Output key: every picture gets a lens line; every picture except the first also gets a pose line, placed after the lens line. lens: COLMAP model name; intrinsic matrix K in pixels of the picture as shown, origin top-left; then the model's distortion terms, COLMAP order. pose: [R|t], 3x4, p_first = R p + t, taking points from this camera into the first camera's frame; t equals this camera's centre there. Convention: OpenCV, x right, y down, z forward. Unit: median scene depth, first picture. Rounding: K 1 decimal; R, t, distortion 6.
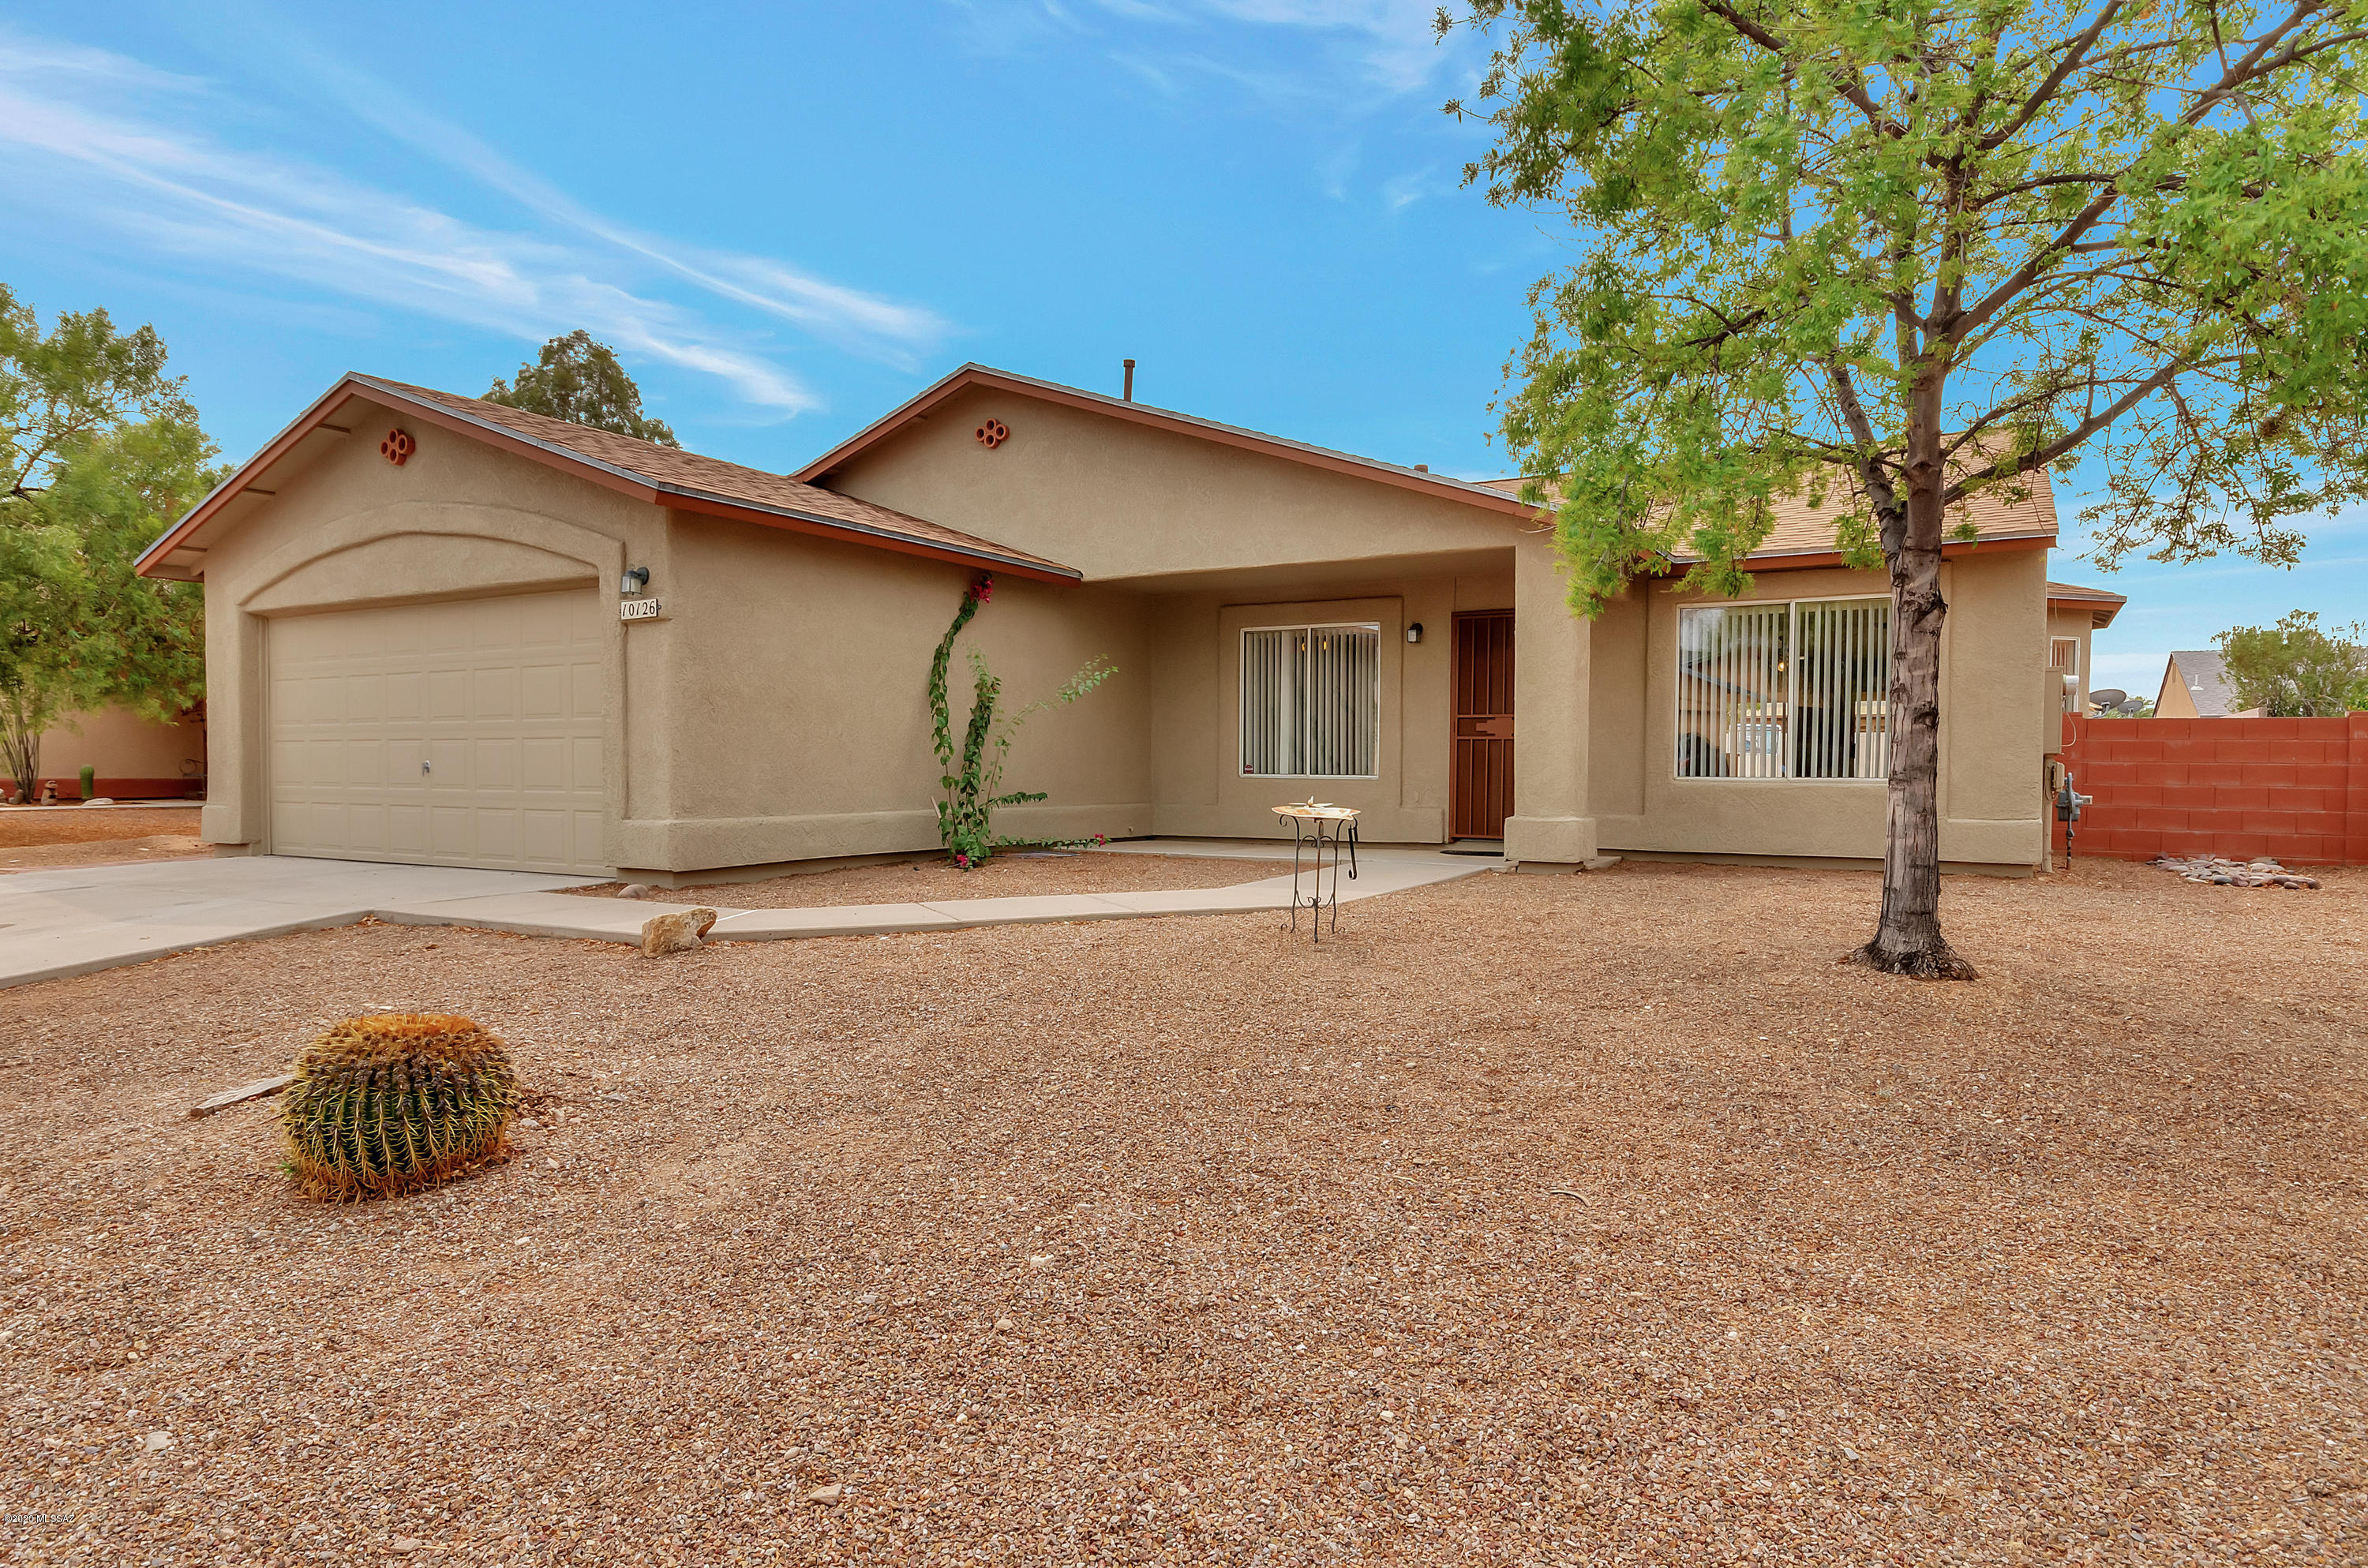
lens RADIAL K [[1346.4, 0, 1184.0], [0, 1346.4, 784.0], [0, 0, 1]] dist [-0.001204, -0.000920]
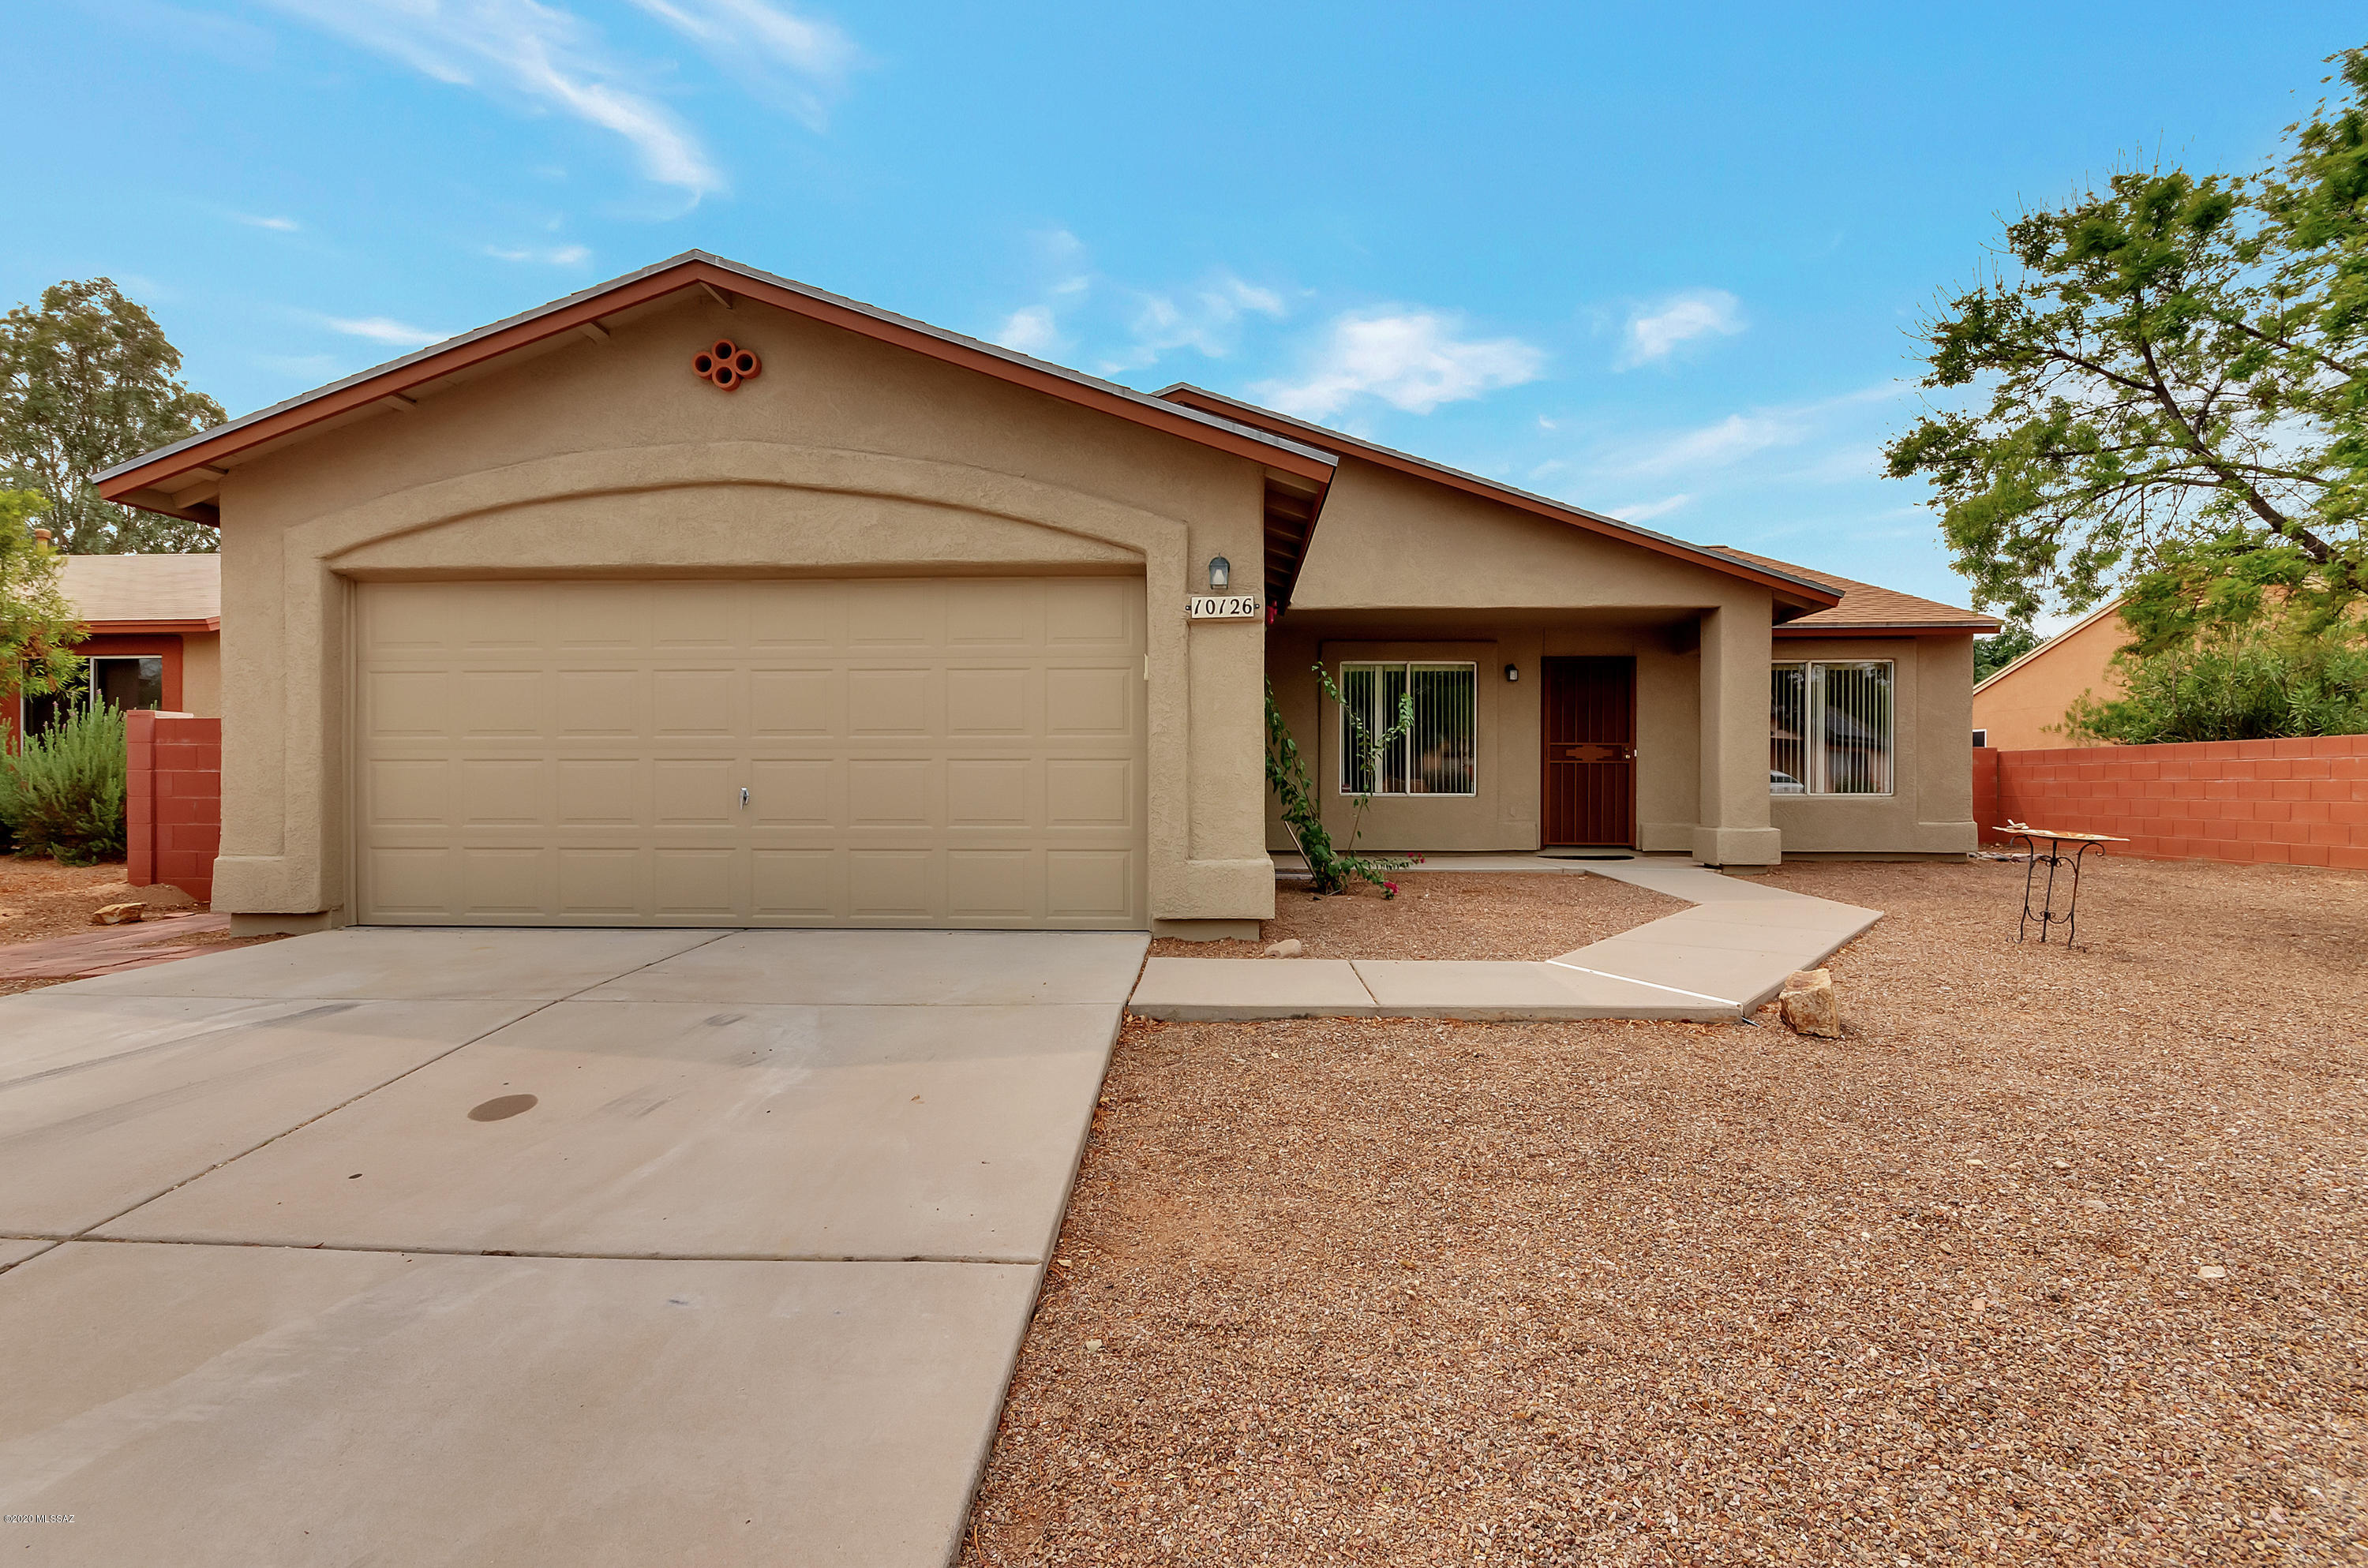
lens RADIAL K [[1079.7, 0, 1184.0], [0, 1079.7, 784.0], [0, 0, 1]] dist [-0.010646, -0.000424]
pose [[0.888421, -0.005580, 0.458996, -0.572621], [0.009825, 0.999928, -0.006862, -0.012415], [-0.458925, 0.010606, 0.888412, 0.326436]]
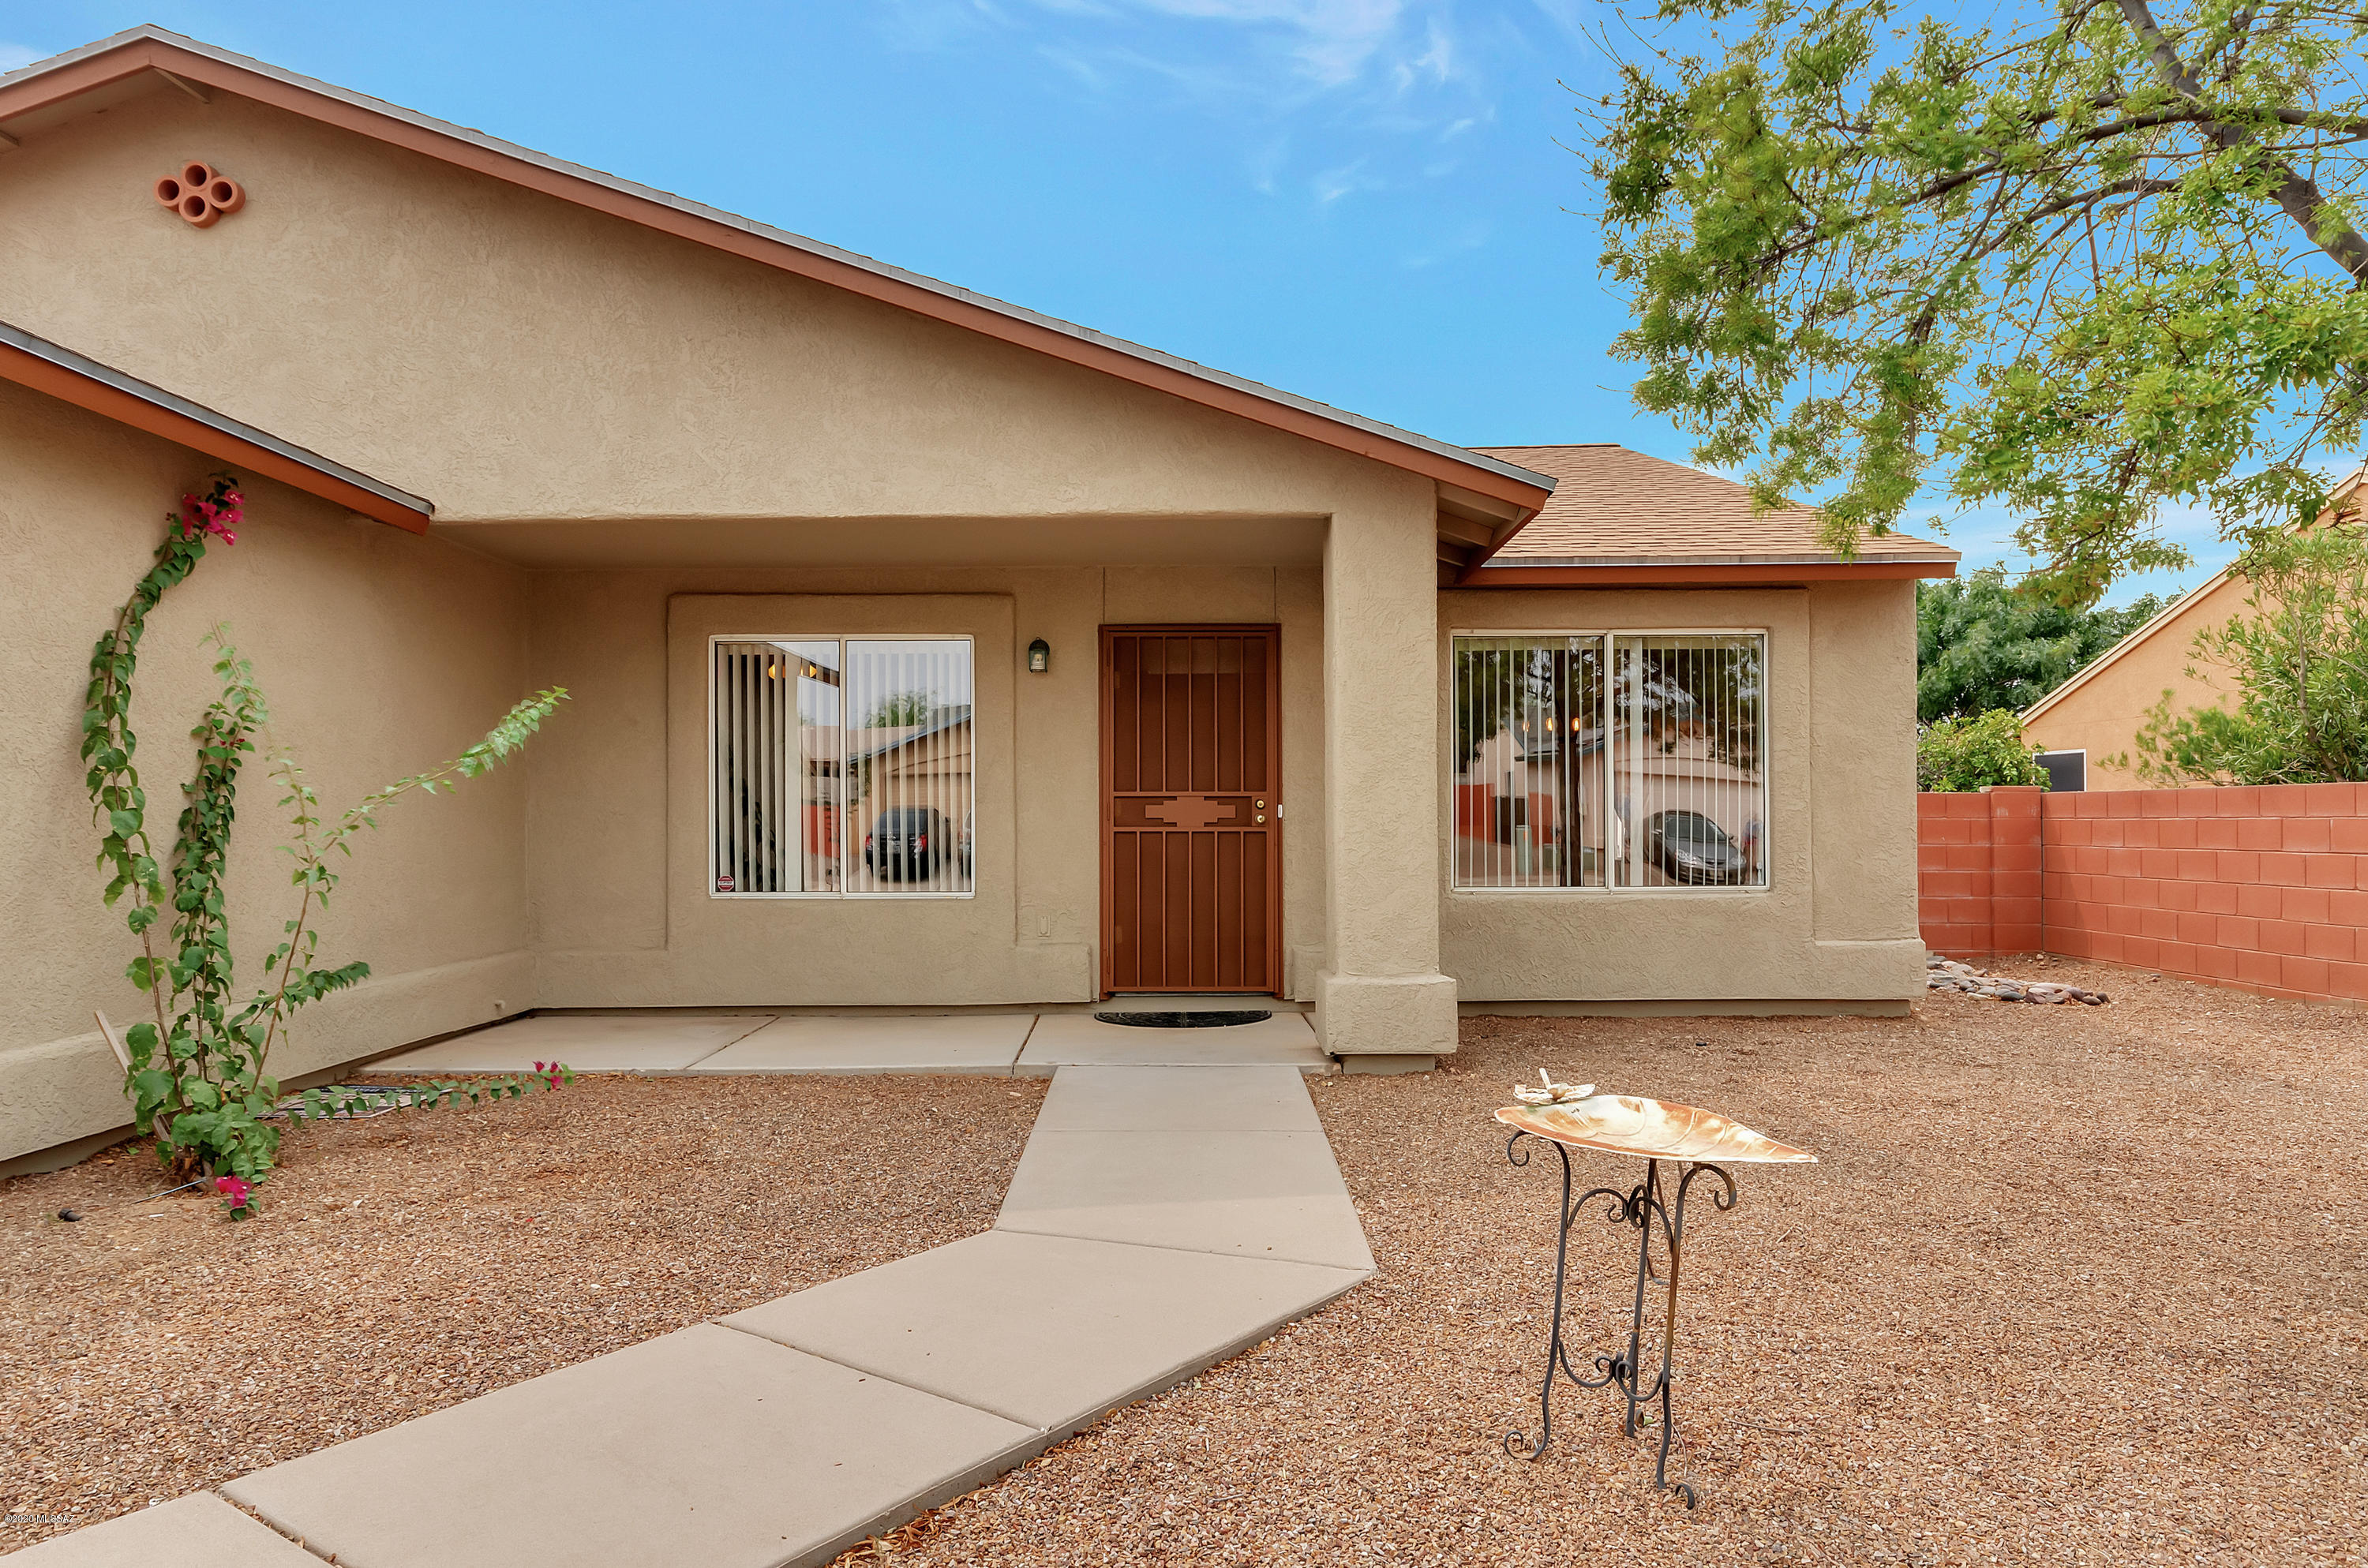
lens RADIAL K [[1504.1, 0, 1184.7], [0, 1504.1, 806.8], [0, 0, 1]] dist [-0.002713, -0.001761]
pose [[0.864715, -0.006630, 0.502219, -0.124081], [0.016448, 0.999750, -0.015121, -0.036648], [-0.501994, 0.021336, 0.864608, 0.426034]]
